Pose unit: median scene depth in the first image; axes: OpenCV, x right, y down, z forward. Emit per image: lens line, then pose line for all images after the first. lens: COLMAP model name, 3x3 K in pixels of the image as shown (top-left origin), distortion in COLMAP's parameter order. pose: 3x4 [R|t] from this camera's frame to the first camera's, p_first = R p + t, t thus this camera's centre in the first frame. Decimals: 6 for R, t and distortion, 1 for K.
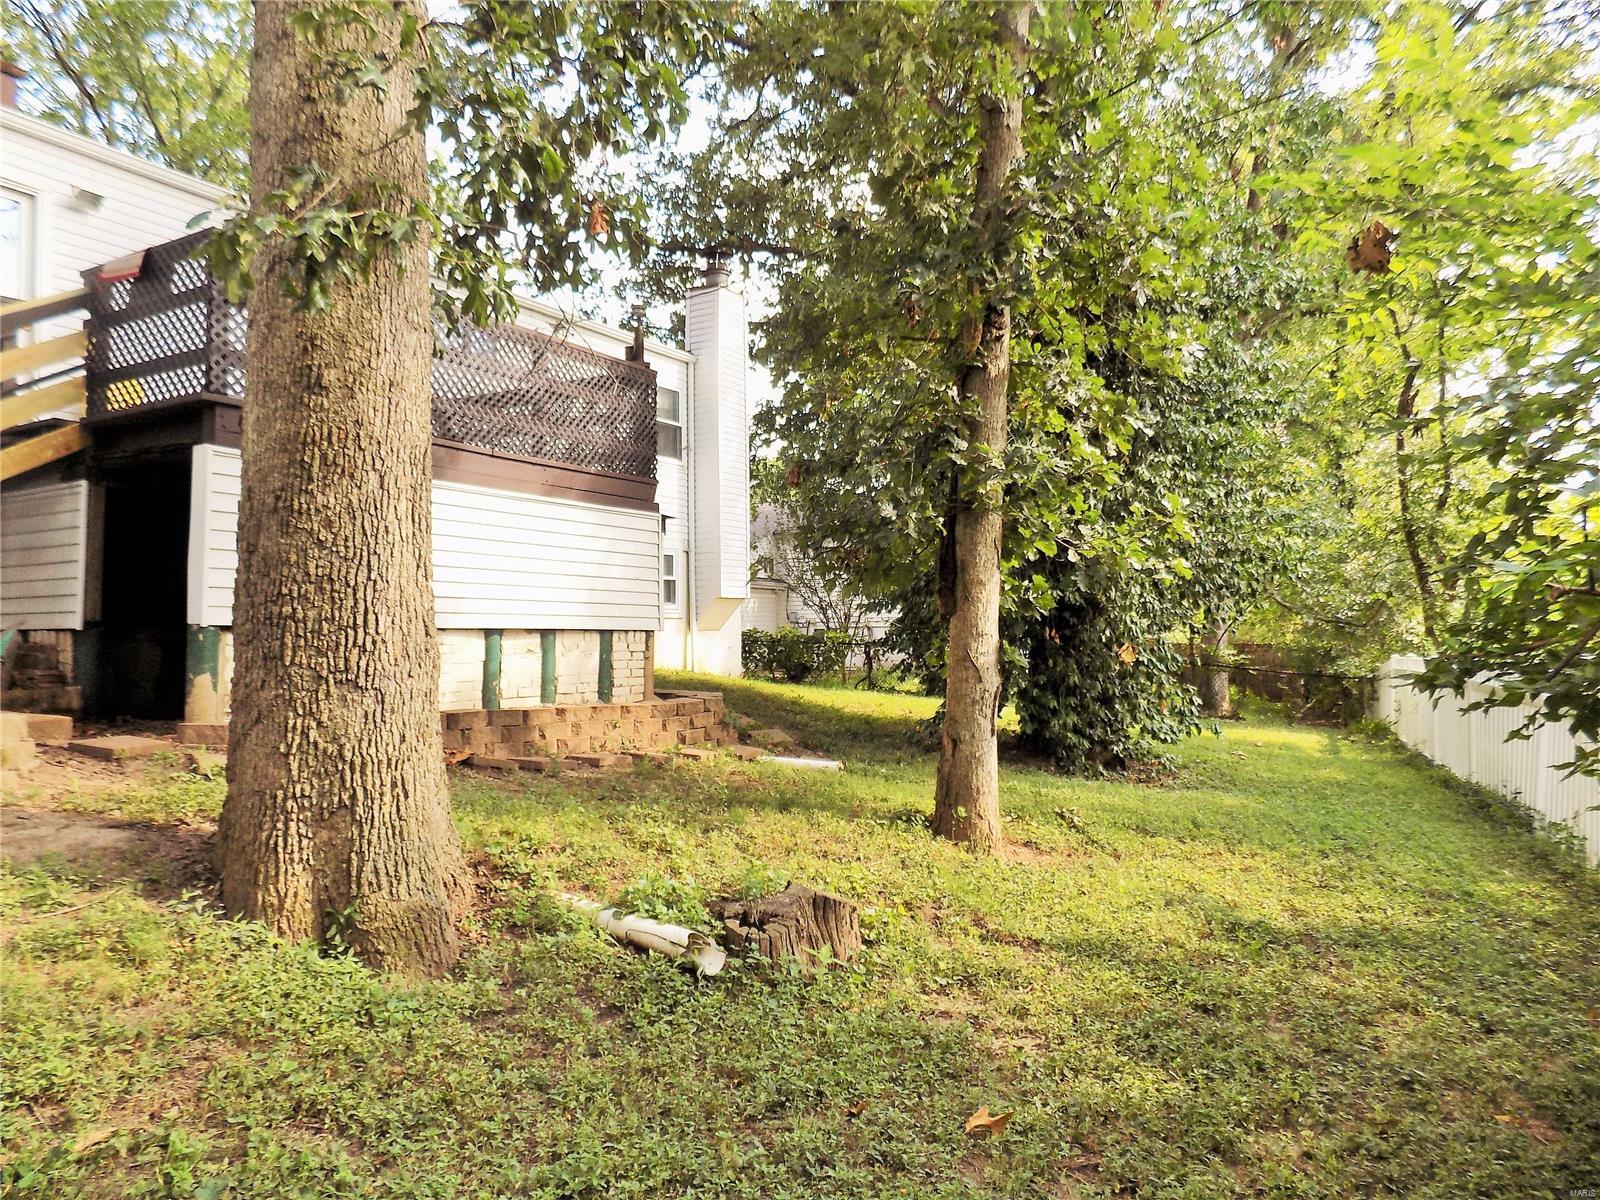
lens RADIAL K [[1071.3, 0, 800.7], [0, 1071.3, 602.9], [0, 0, 1]] dist [-0.059612, 0.047747]
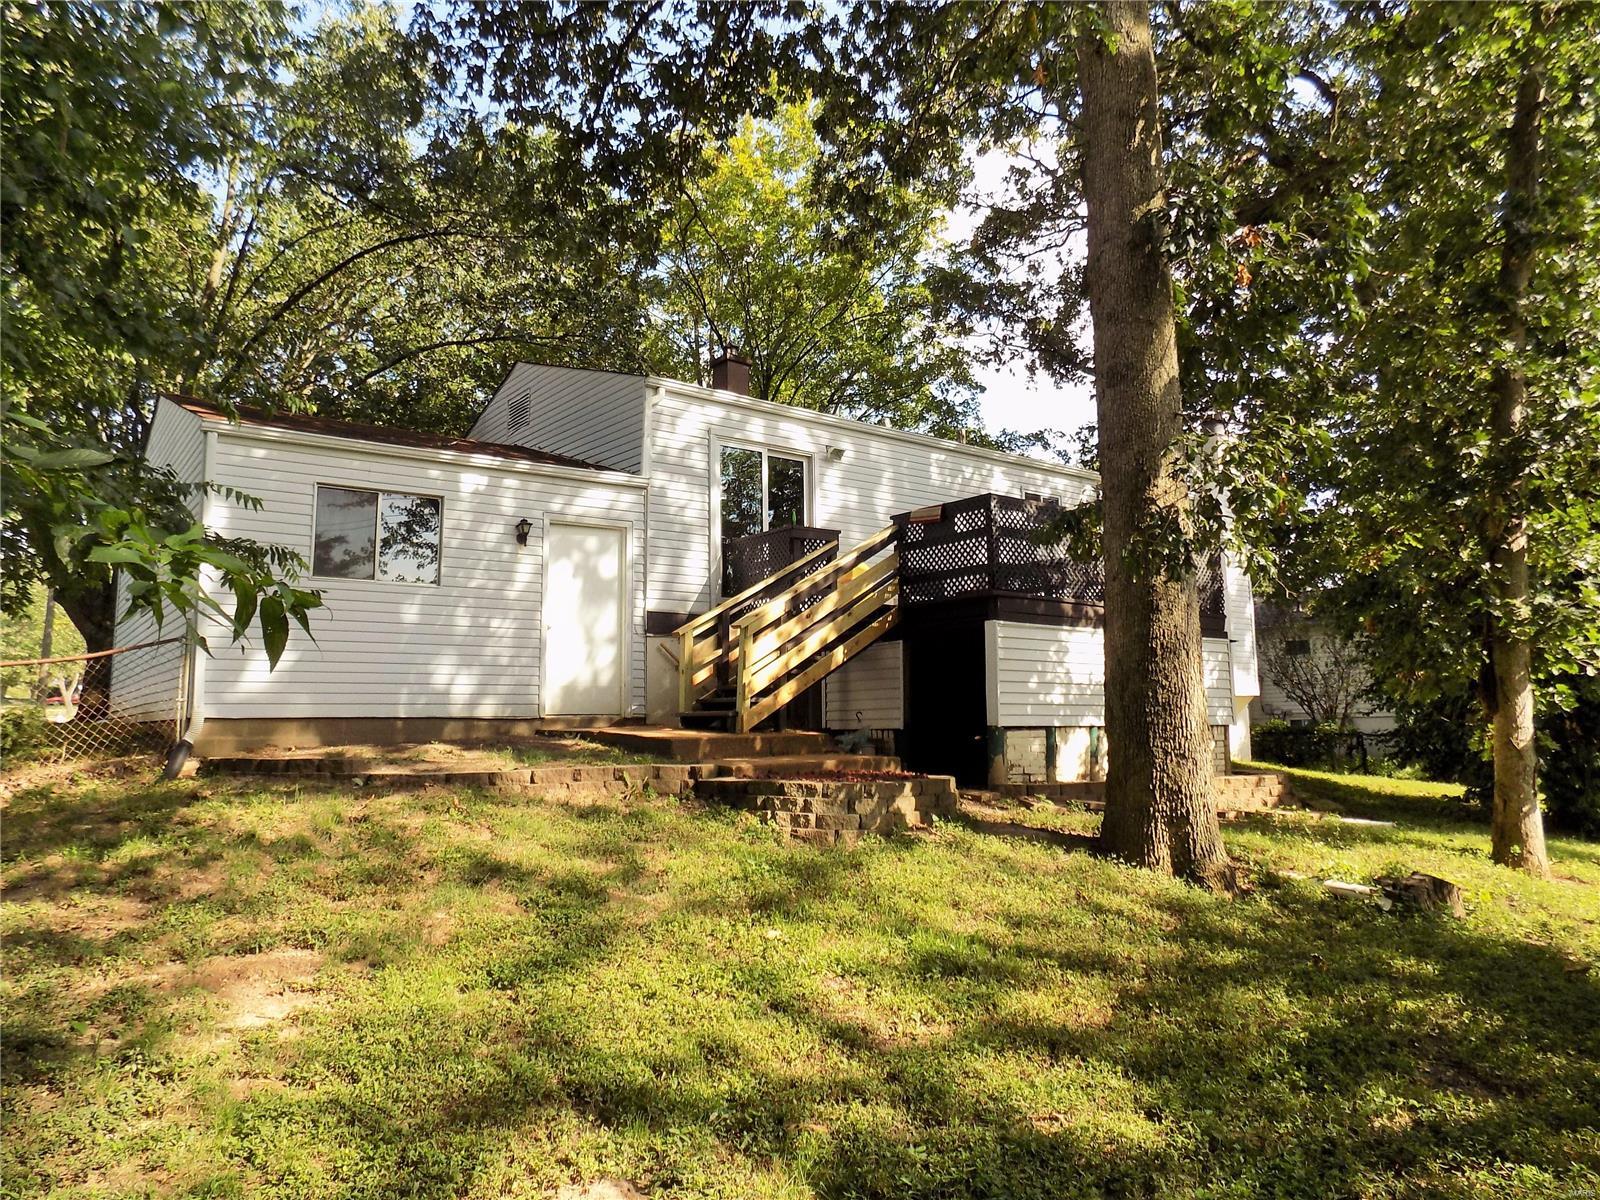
lens RADIAL K [[1071.3, 0, 796.3], [0, 1071.3, 587.6], [0, 0, 1]] dist [-0.059612, 0.047747]
pose [[0.925213, -0.052161, -0.375845, -0.195029], [0.014551, 0.994655, -0.102220, -0.027829], [0.379168, 0.089106, 0.921027, -0.712522]]
